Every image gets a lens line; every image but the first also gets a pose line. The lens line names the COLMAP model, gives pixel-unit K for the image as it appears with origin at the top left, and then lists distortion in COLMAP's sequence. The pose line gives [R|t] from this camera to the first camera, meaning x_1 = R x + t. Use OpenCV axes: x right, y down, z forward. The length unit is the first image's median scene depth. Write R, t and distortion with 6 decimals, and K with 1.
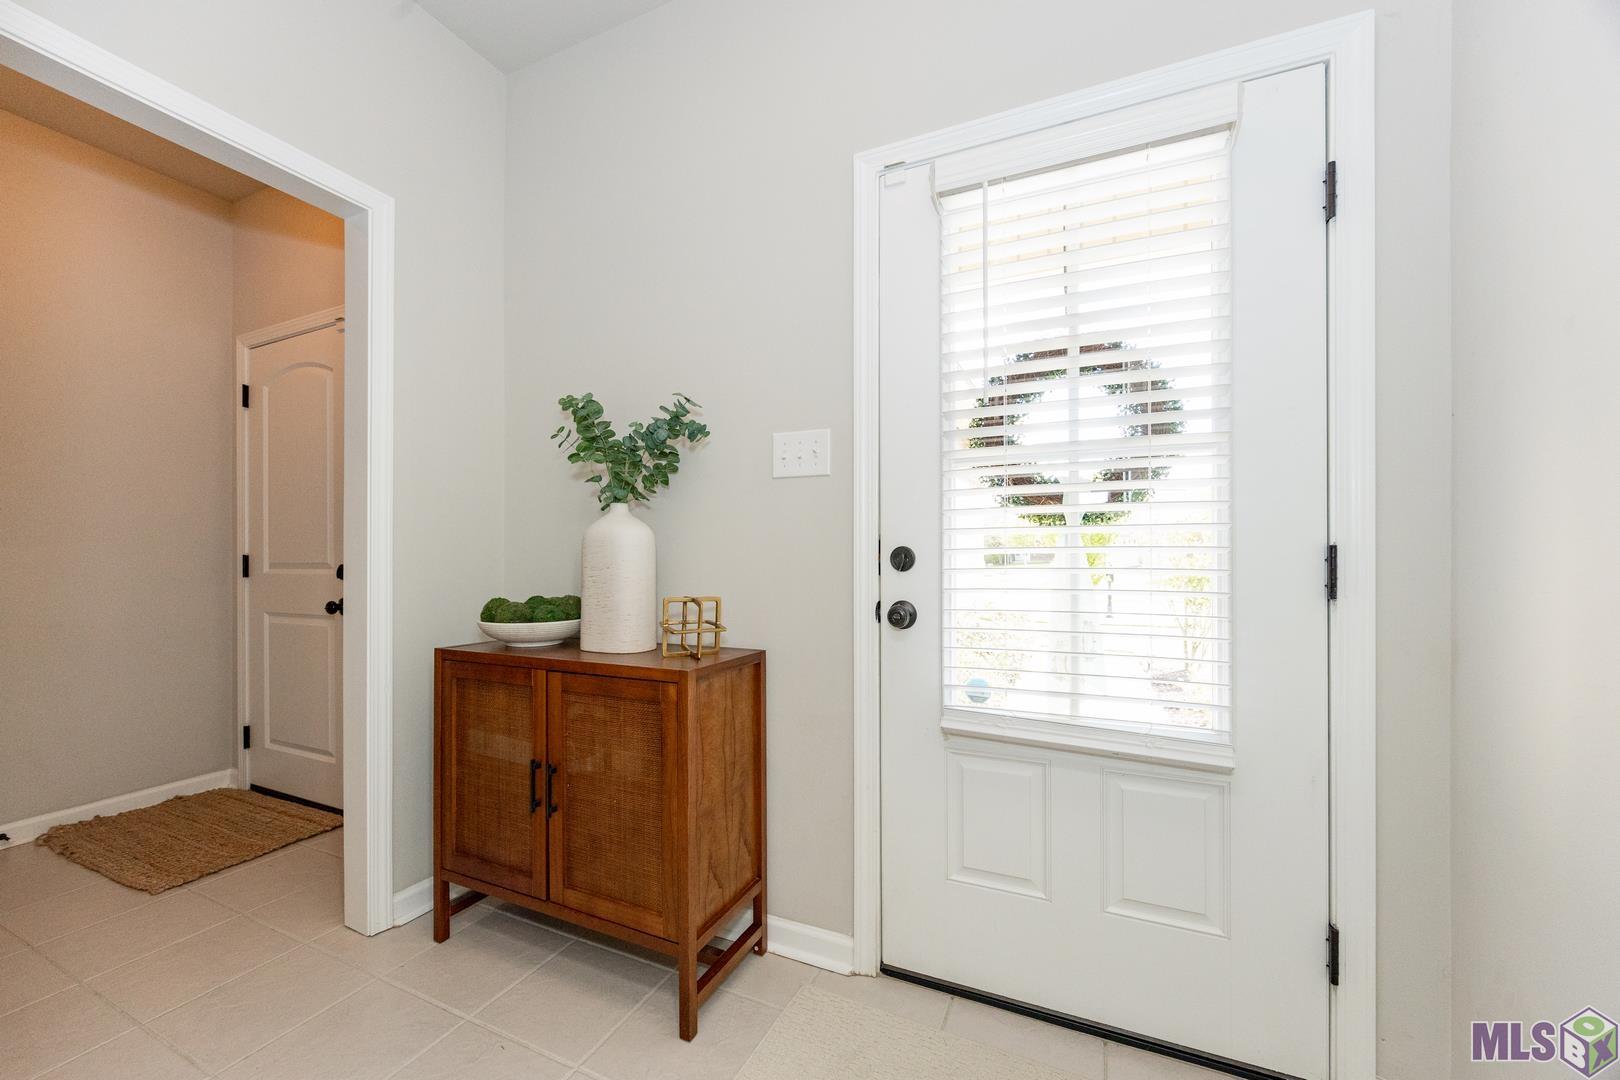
lens RADIAL K [[596.2, 0, 823.7], [0, 596.2, 551.5], [0, 0, 1]] dist [0.003548, 0.000127]
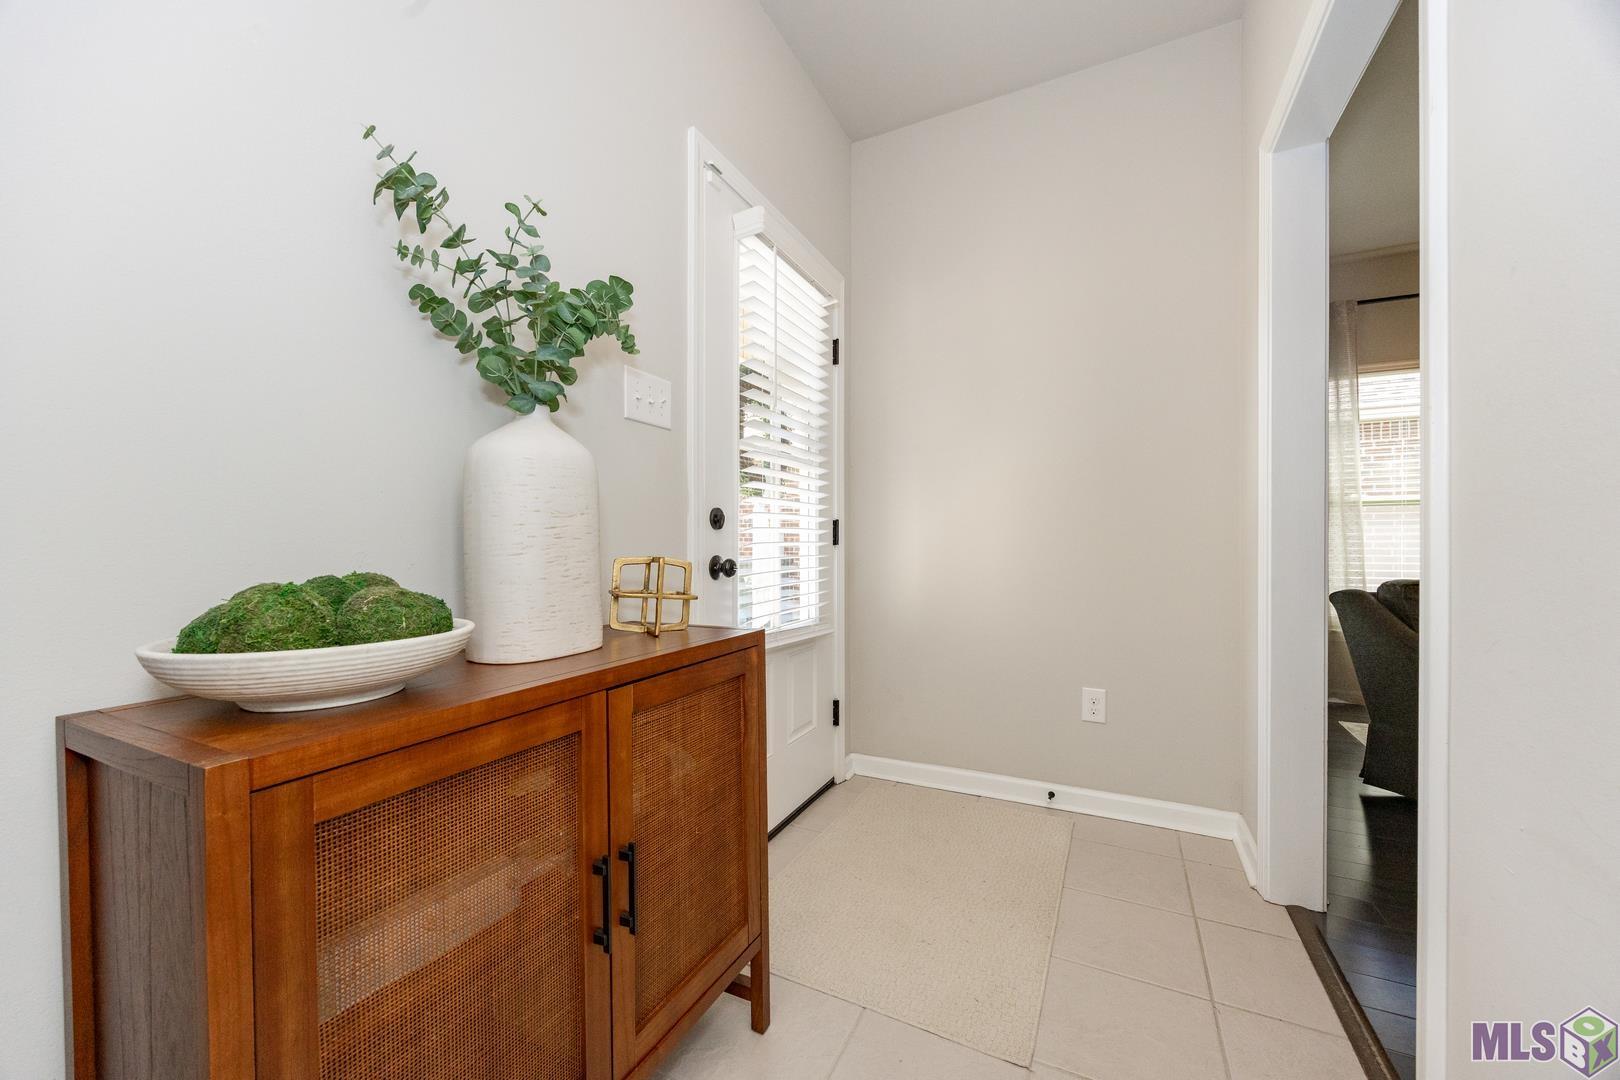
lens RADIAL K [[596.2, 0, 823.7], [0, 596.2, 551.5], [0, 0, 1]] dist [0.003548, 0.000127]
pose [[0.042023, -0.011598, 0.999049, -0.964030], [0.004743, 0.999924, 0.011408, 0.060496], [-0.999105, 0.004259, 0.042074, 0.732855]]
